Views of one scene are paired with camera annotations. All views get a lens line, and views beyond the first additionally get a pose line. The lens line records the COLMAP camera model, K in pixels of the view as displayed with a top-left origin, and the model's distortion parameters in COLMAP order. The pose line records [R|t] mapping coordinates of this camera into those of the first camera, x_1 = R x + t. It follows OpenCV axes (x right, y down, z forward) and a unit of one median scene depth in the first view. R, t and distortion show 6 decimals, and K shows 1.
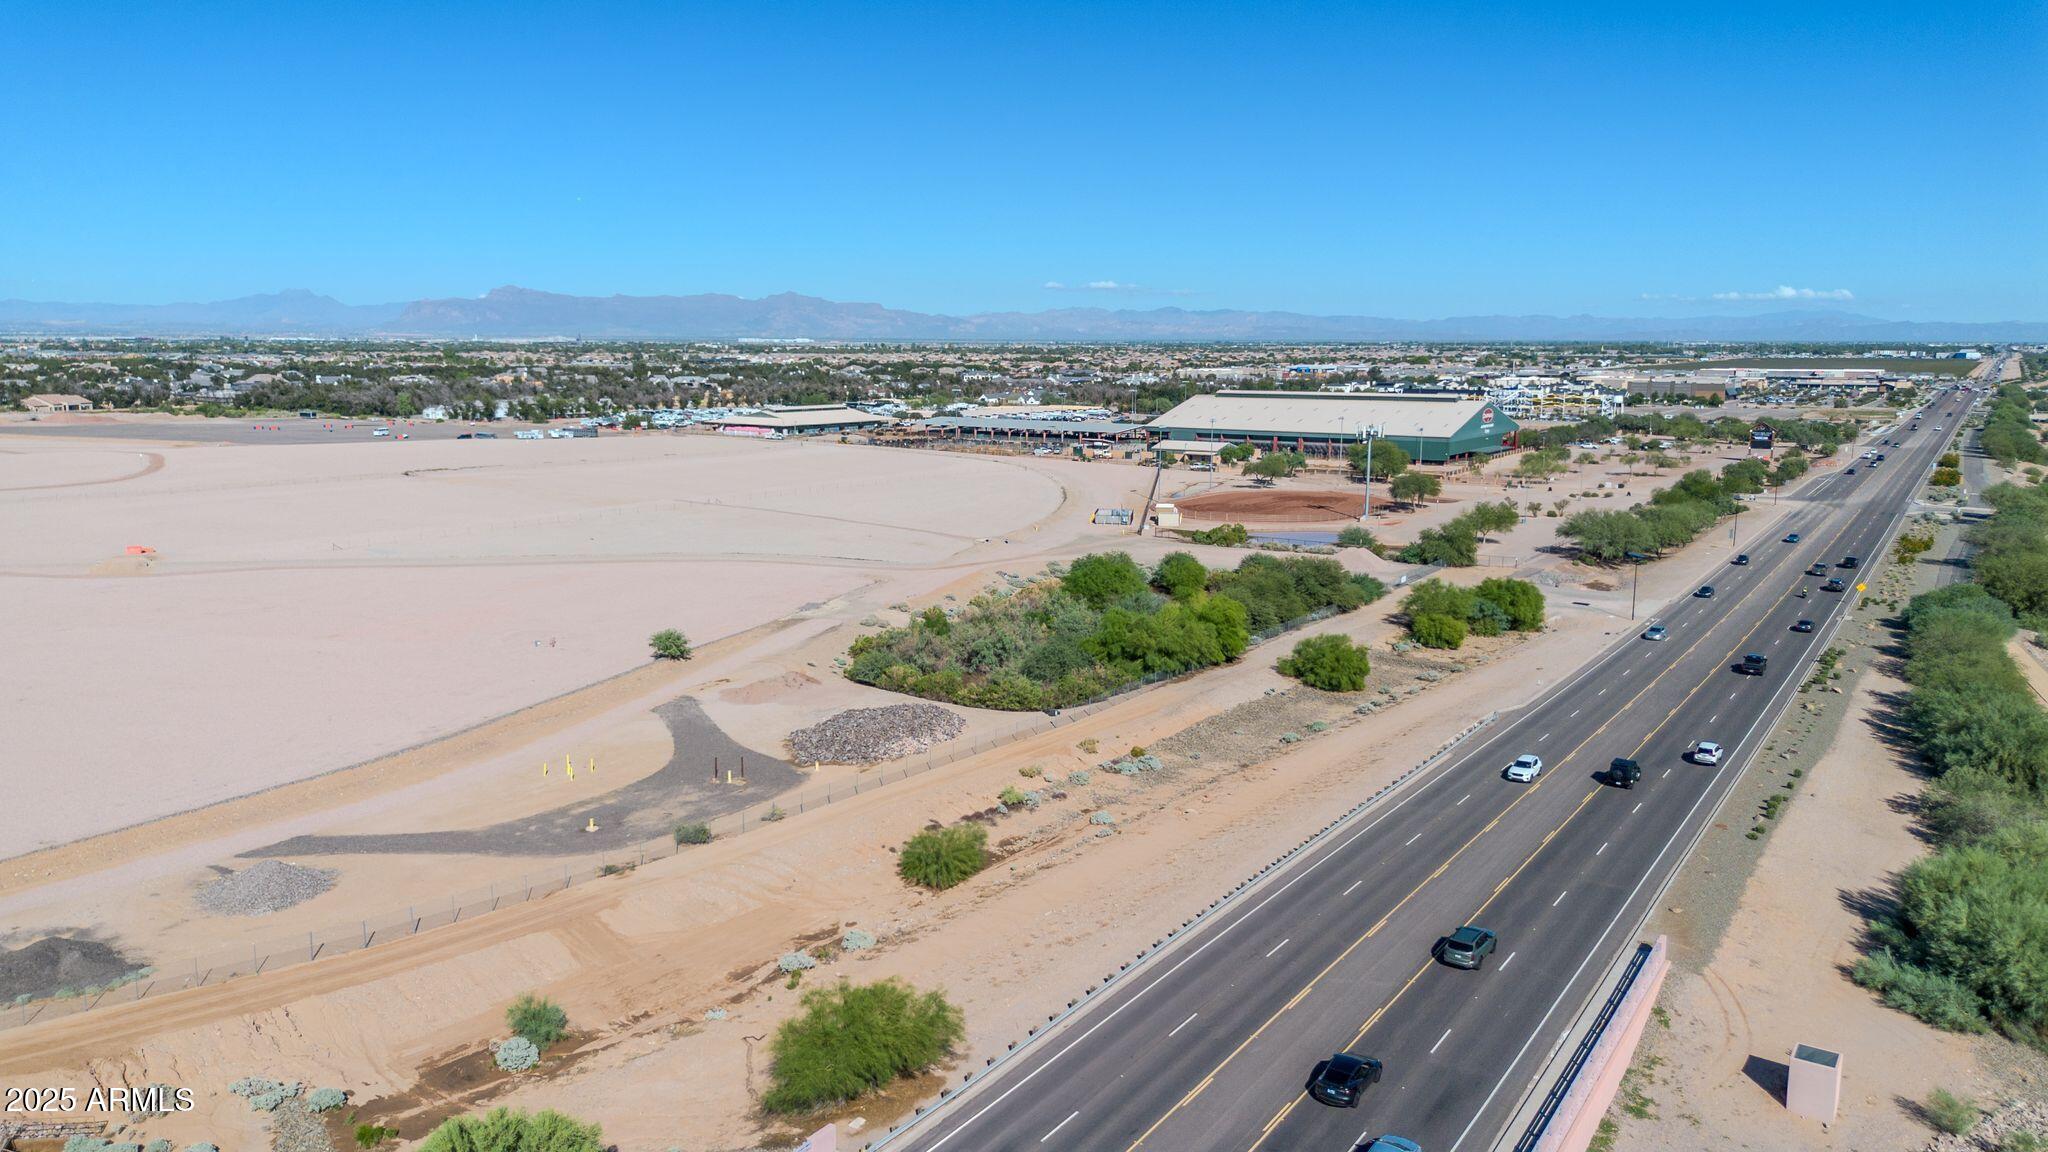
lens RADIAL K [[1458.8, 0, 1026.2], [0, 1458.8, 566.6], [0, 0, 1]] dist [0.058664, -0.055028]
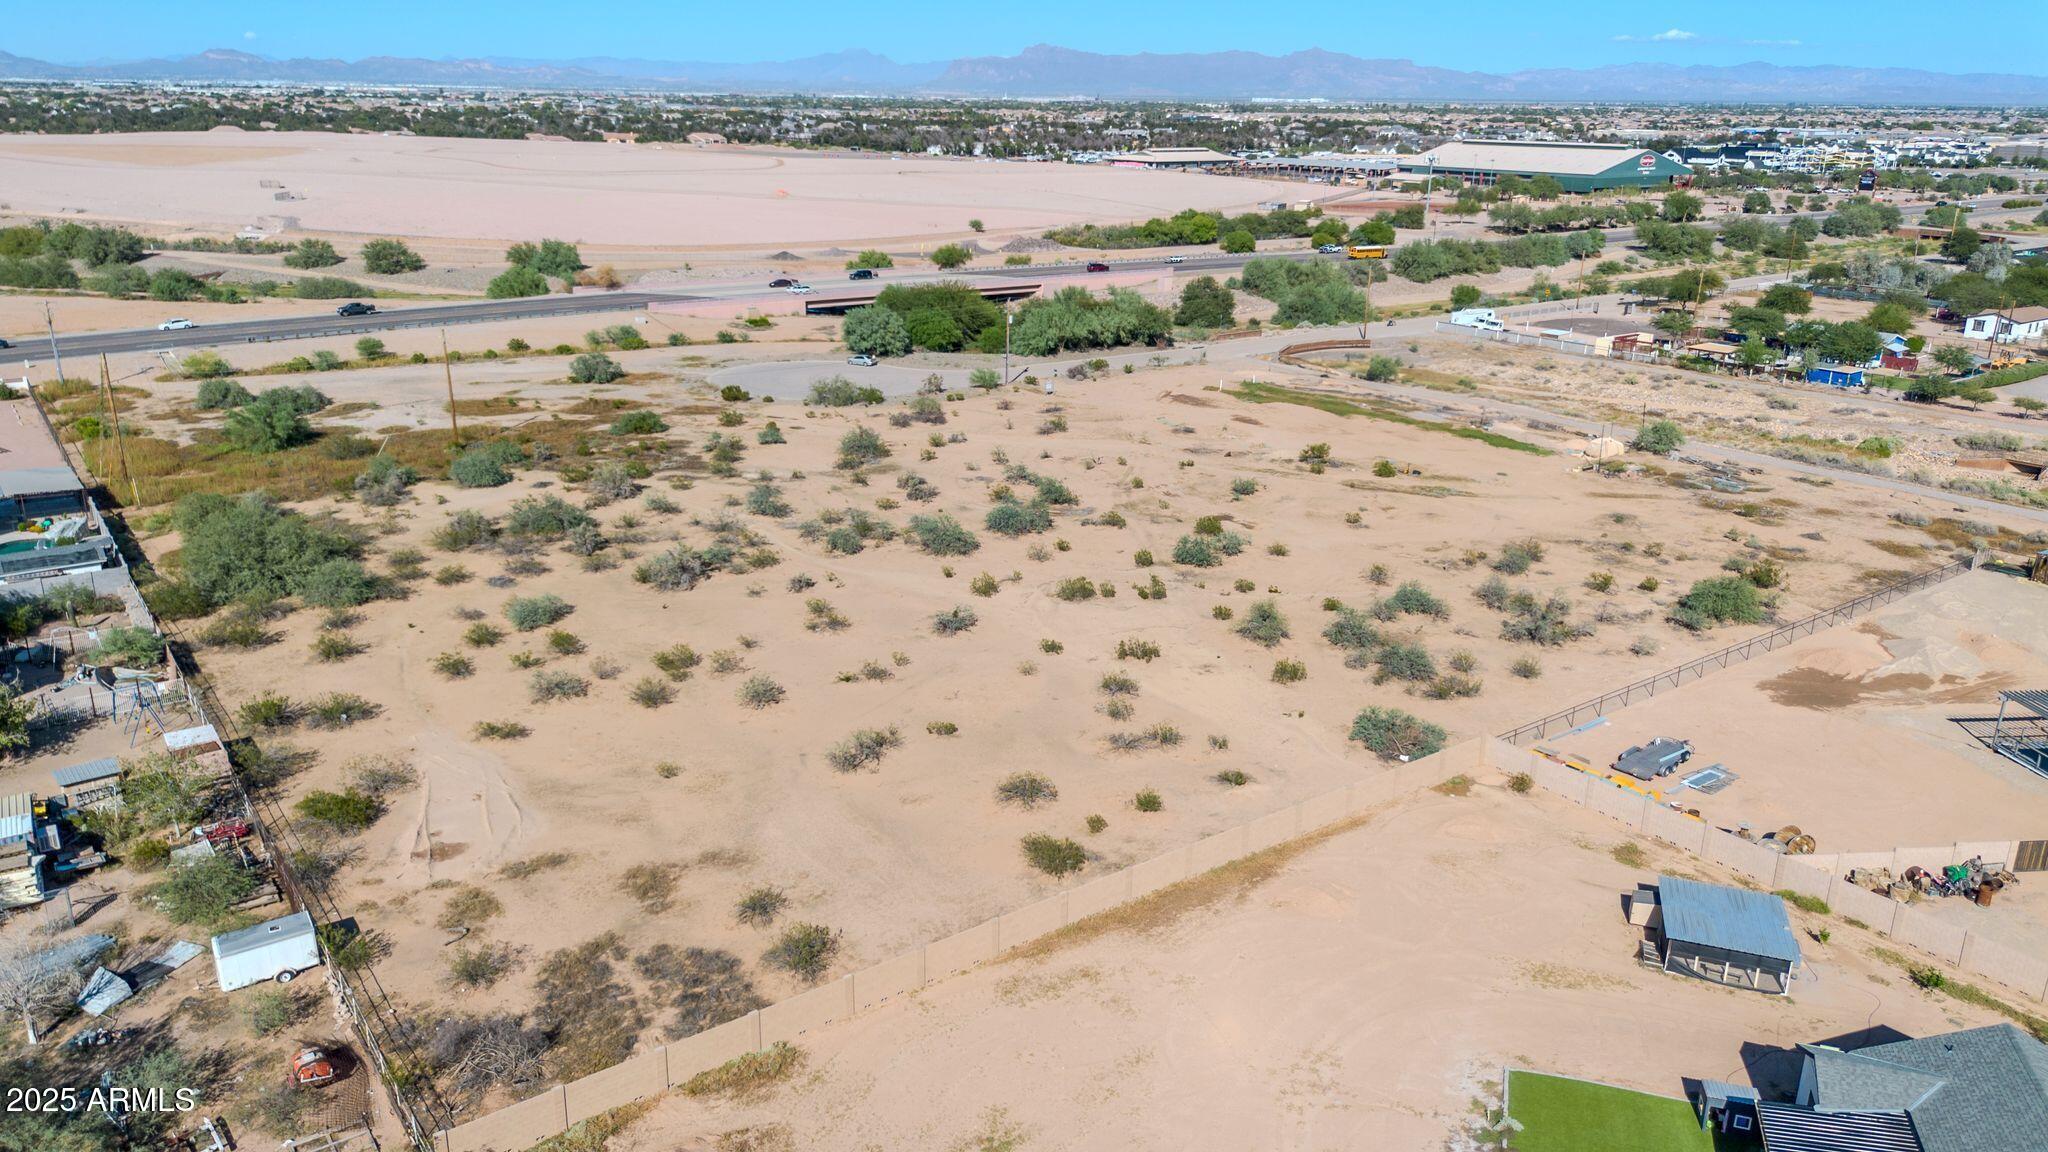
lens RADIAL K [[1458.8, 0, 1026.2], [0, 1458.8, 566.6], [0, 0, 1]] dist [0.058664, -0.055028]
pose [[0.941572, 0.111537, -0.317808, 0.160210], [-0.061462, 0.984632, 0.163471, 0.049704], [0.331157, -0.134386, 0.933957, -0.317833]]
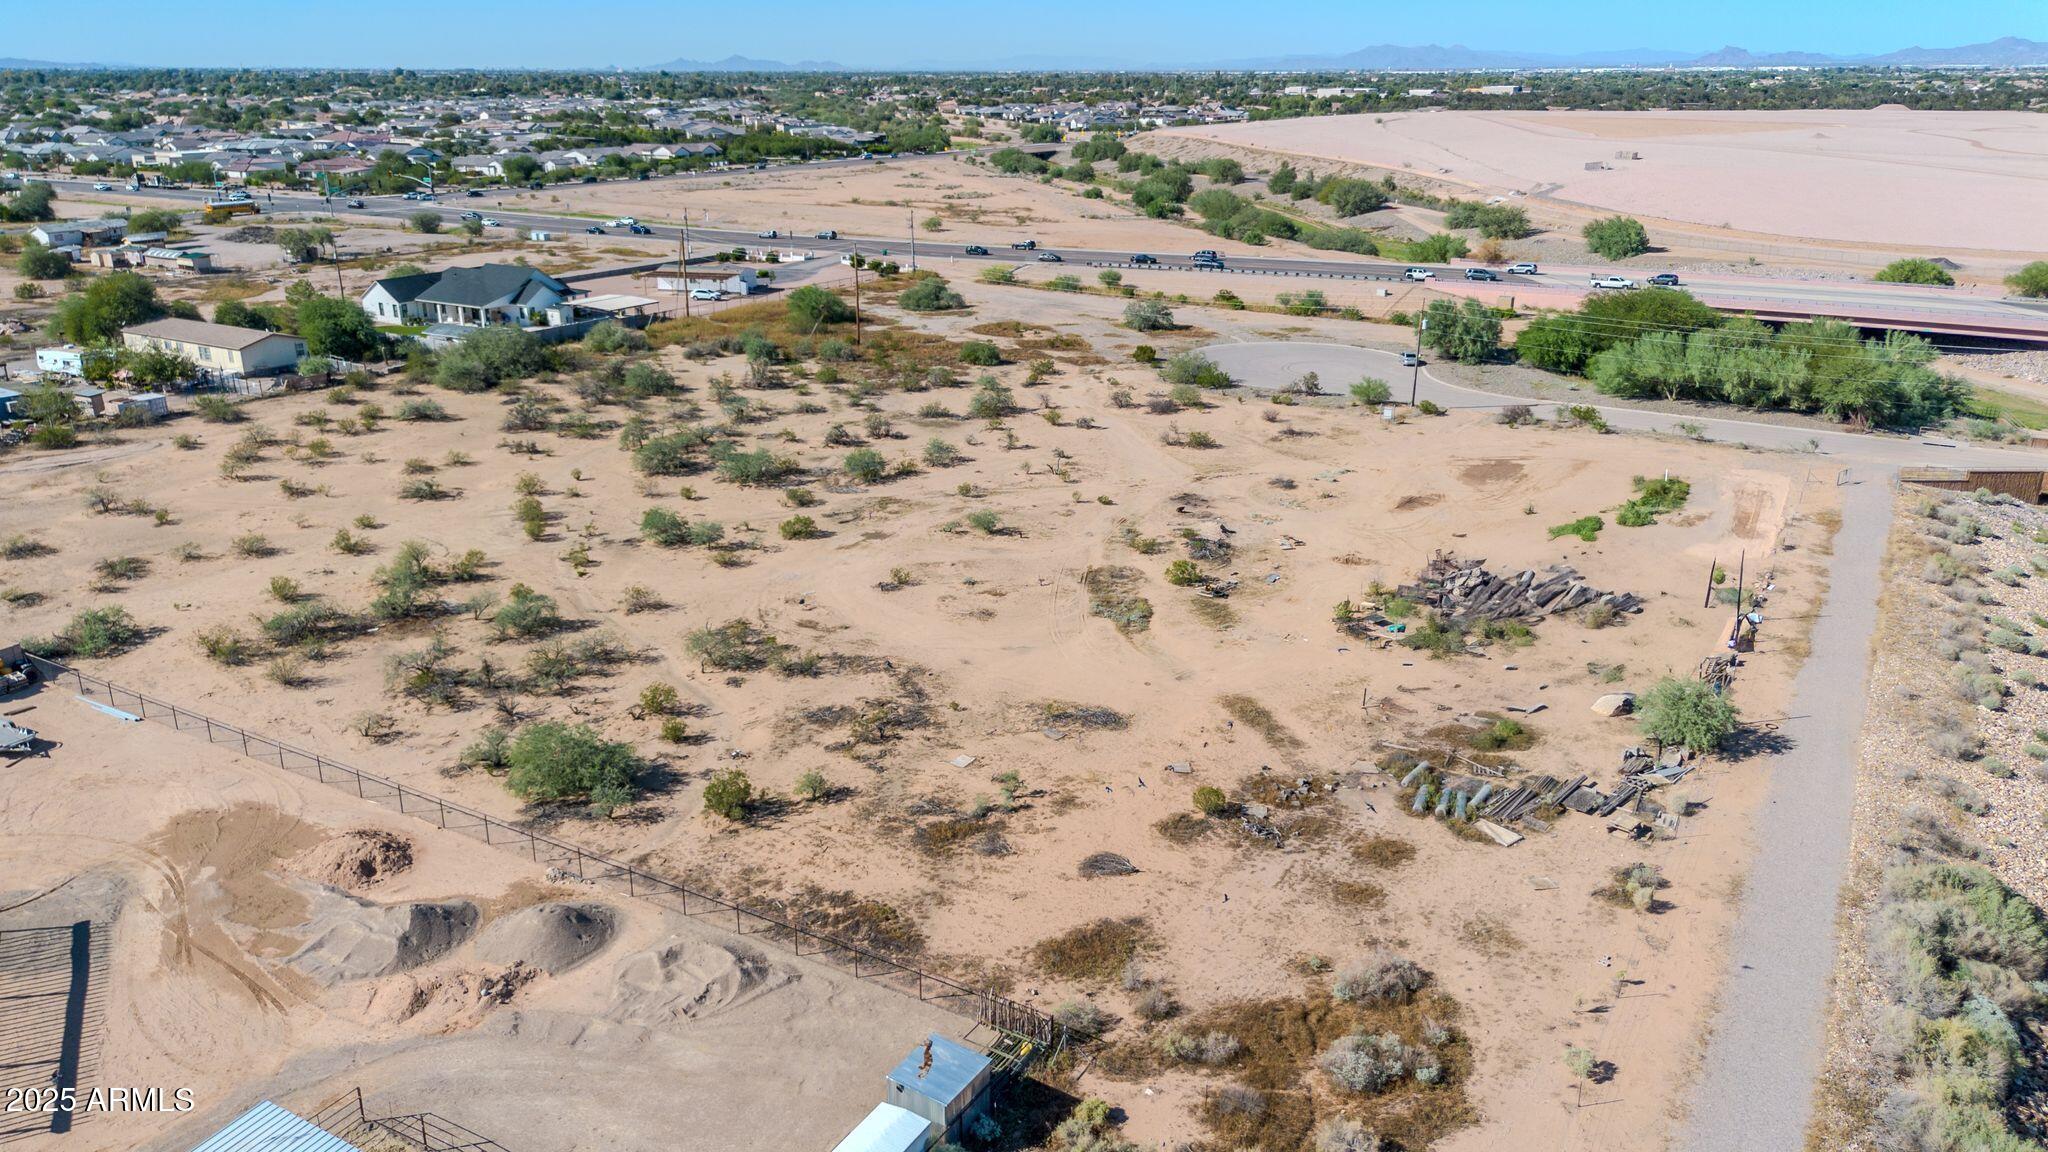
lens RADIAL K [[1438.0, 0, 1023.6], [0, 1438.0, 605.0], [0, 0, 1]] dist [0.050543, -0.048389]
pose [[0.049397, 0.343905, -0.937704, 0.274157], [-0.151779, 0.930531, 0.333279, 0.025415], [0.987179, 0.125861, 0.098162, -0.125039]]
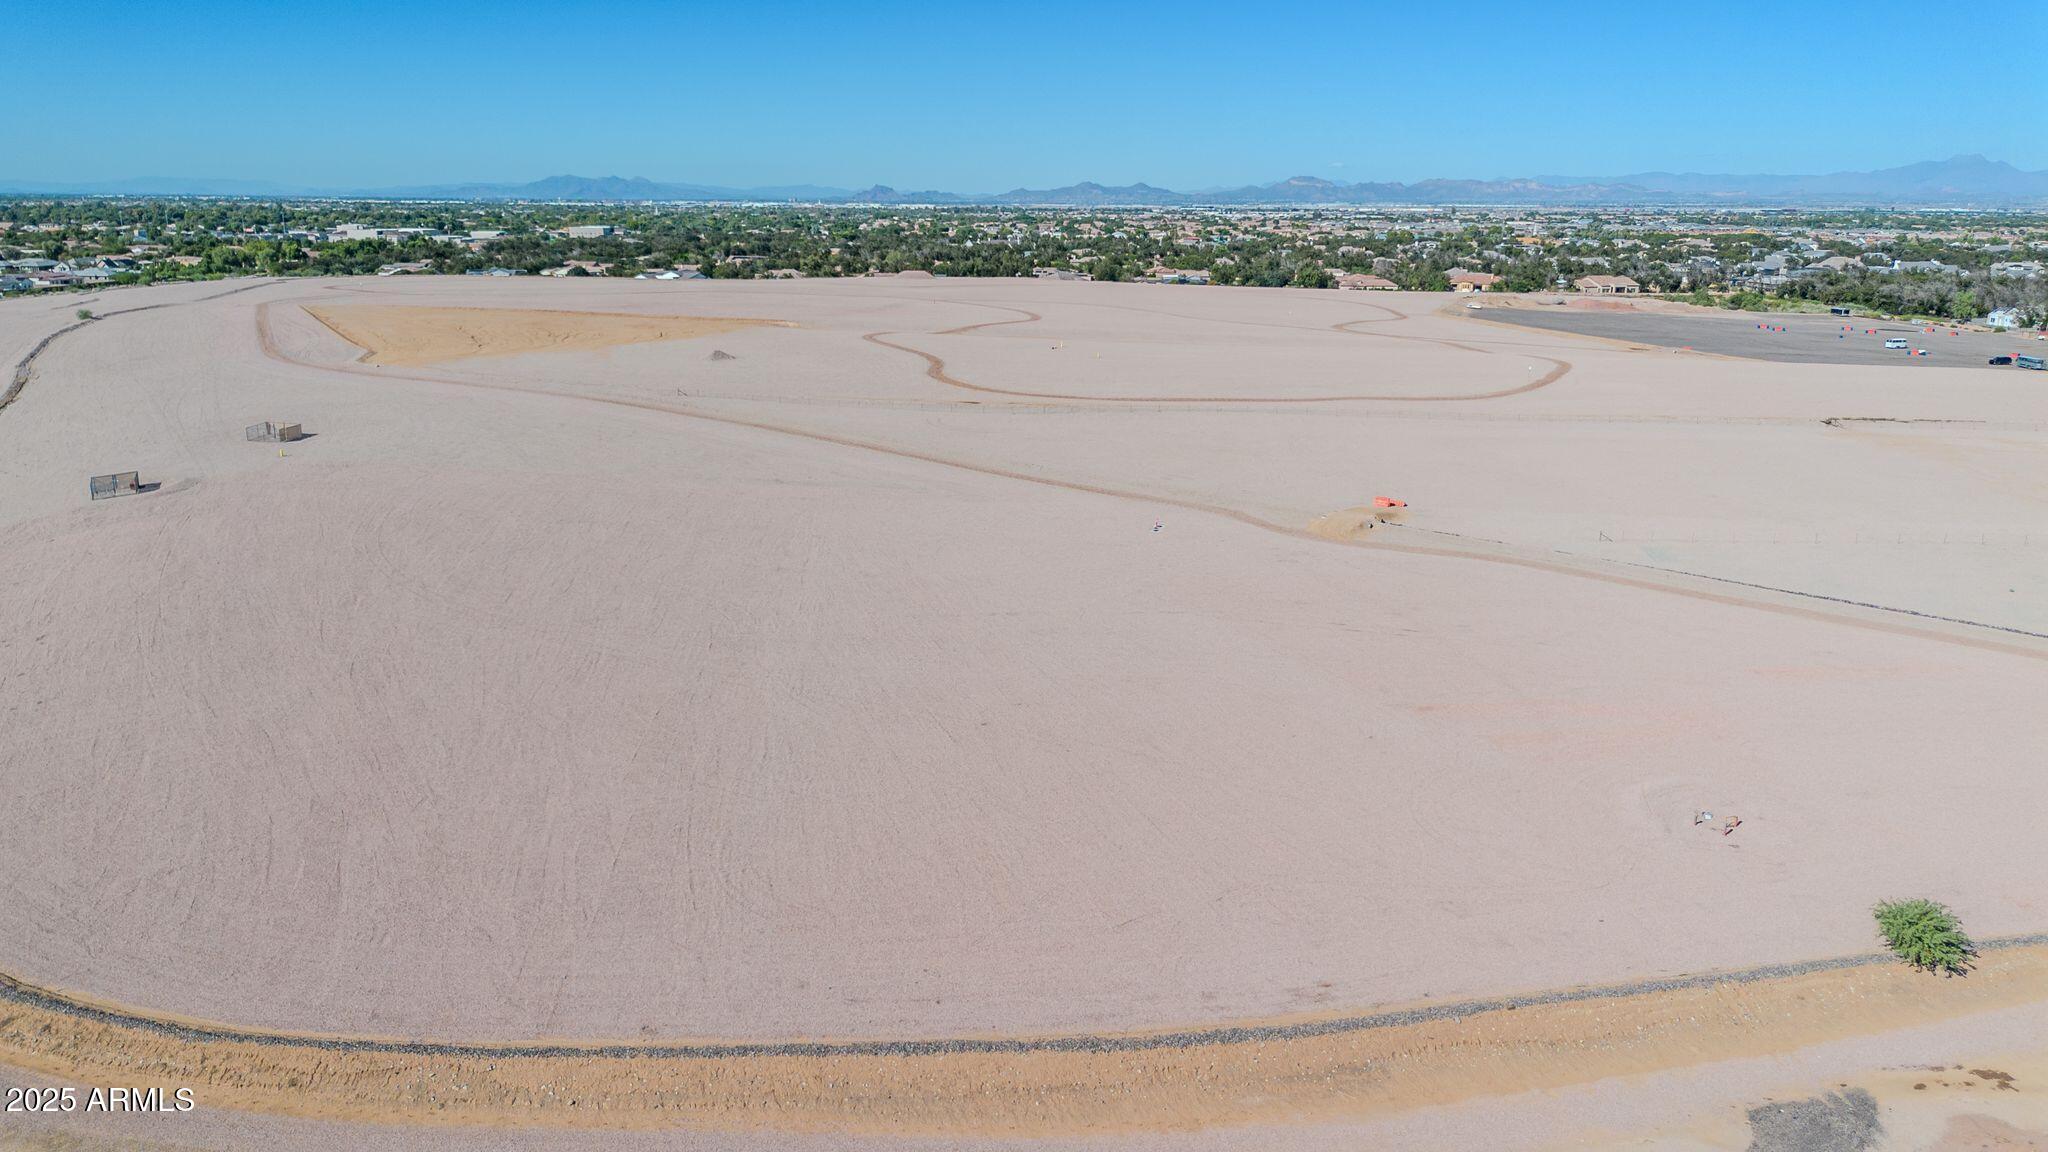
lens RADIAL K [[1458.8, 0, 1026.2], [0, 1458.8, 566.6], [0, 0, 1]] dist [0.058664, -0.055028]
pose [[0.538296, 0.204333, -0.817609, -0.005354], [-0.134754, 0.978548, 0.155834, -0.023526], [0.831912, 0.026291, 0.554284, 0.109662]]
